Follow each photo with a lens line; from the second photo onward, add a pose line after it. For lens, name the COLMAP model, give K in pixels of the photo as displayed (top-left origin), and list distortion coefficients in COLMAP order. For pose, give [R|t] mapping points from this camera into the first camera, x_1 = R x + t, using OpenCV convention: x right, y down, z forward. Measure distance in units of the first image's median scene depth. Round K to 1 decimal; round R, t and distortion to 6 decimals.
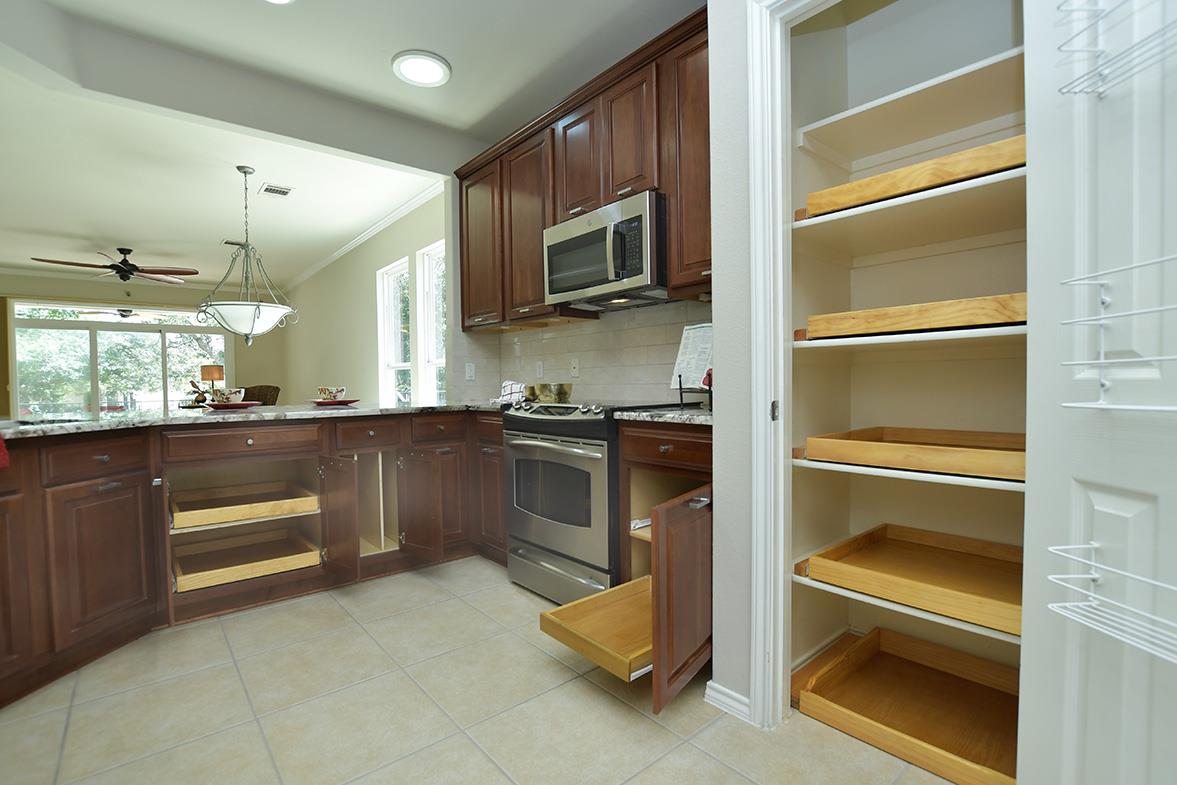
lens RADIAL K [[536.3, 0, 580.4], [0, 536.3, 395.6], [0, 0, 1]] dist [-0.028946, 0.001016]
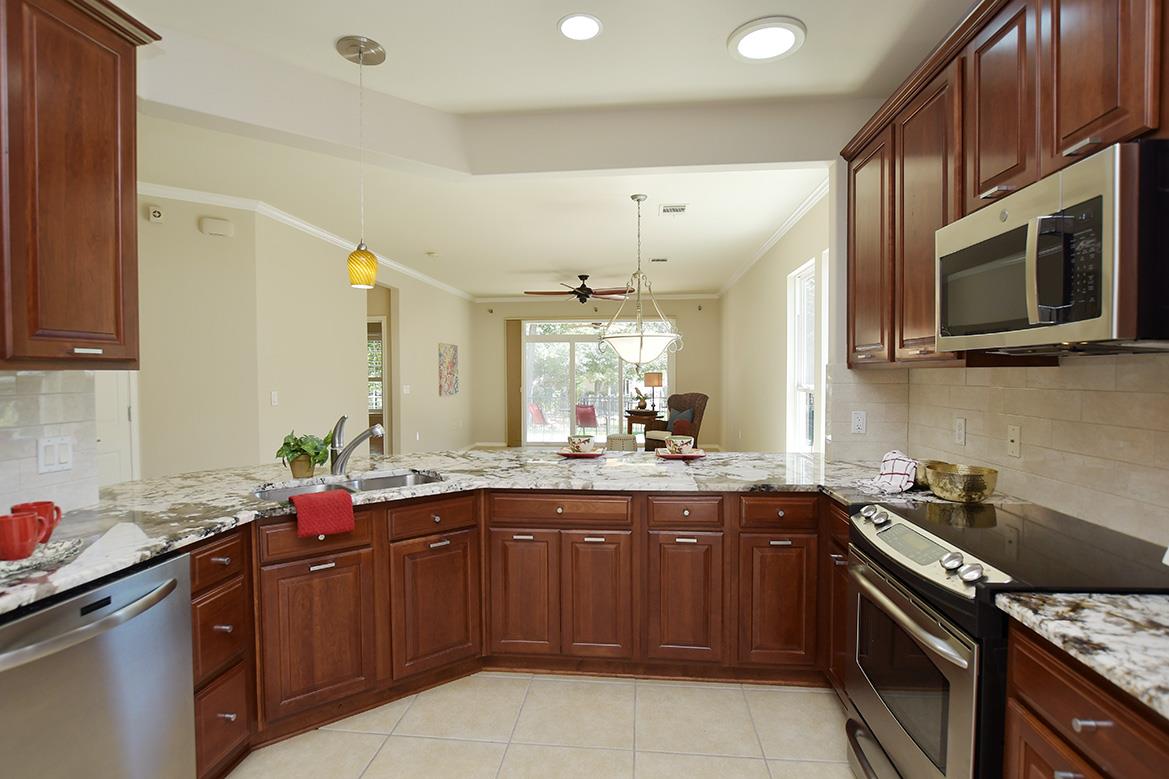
lens RADIAL K [[585.3, 0, 579.0], [0, 585.3, 391.6], [0, 0, 1]] dist [-0.021085, 0.001542]
pose [[0.692885, 0.034260, -0.720234, 0.131141], [-0.024169, 0.999413, 0.024288, -0.124600], [0.720643, 0.000579, 0.693306, 0.225768]]
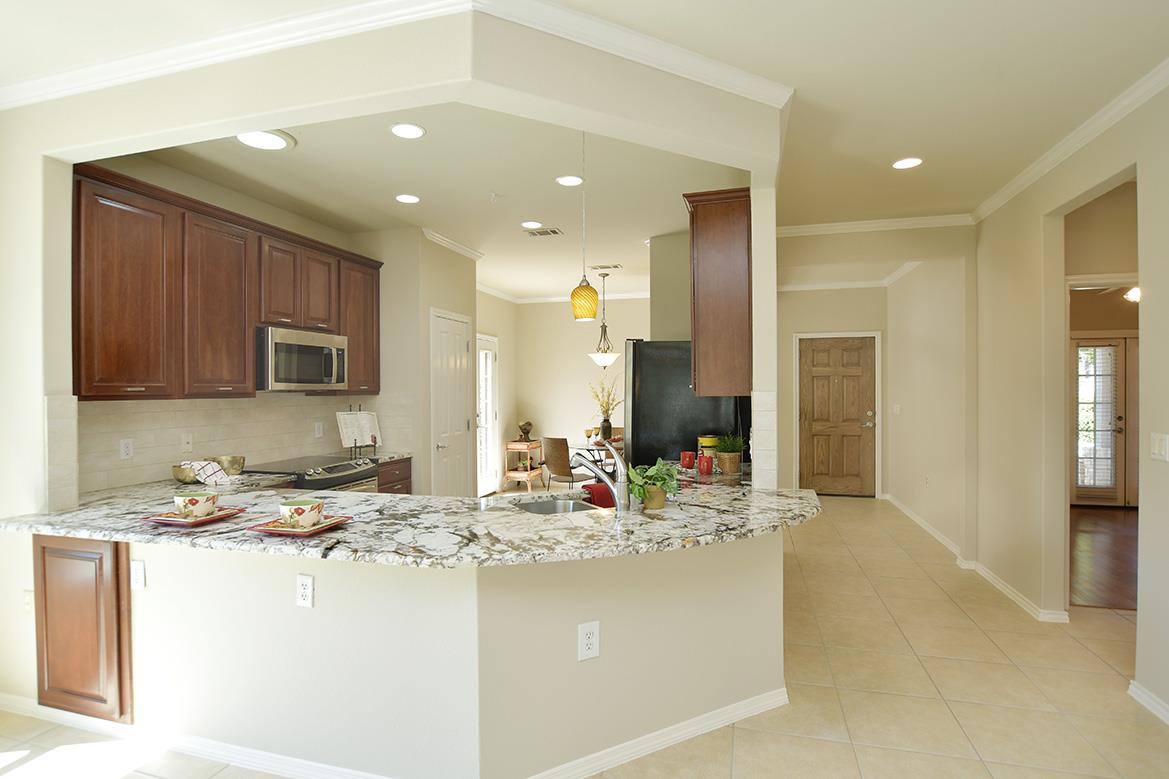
lens RADIAL K [[585.3, 0, 579.0], [0, 585.3, 391.6], [0, 0, 1]] dist [-0.021085, 0.001542]
pose [[-0.559400, 0.013557, 0.828787, -1.470657], [0.034639, 0.999375, 0.007032, -0.145051], [-0.828173, 0.032642, -0.559521, 1.118148]]
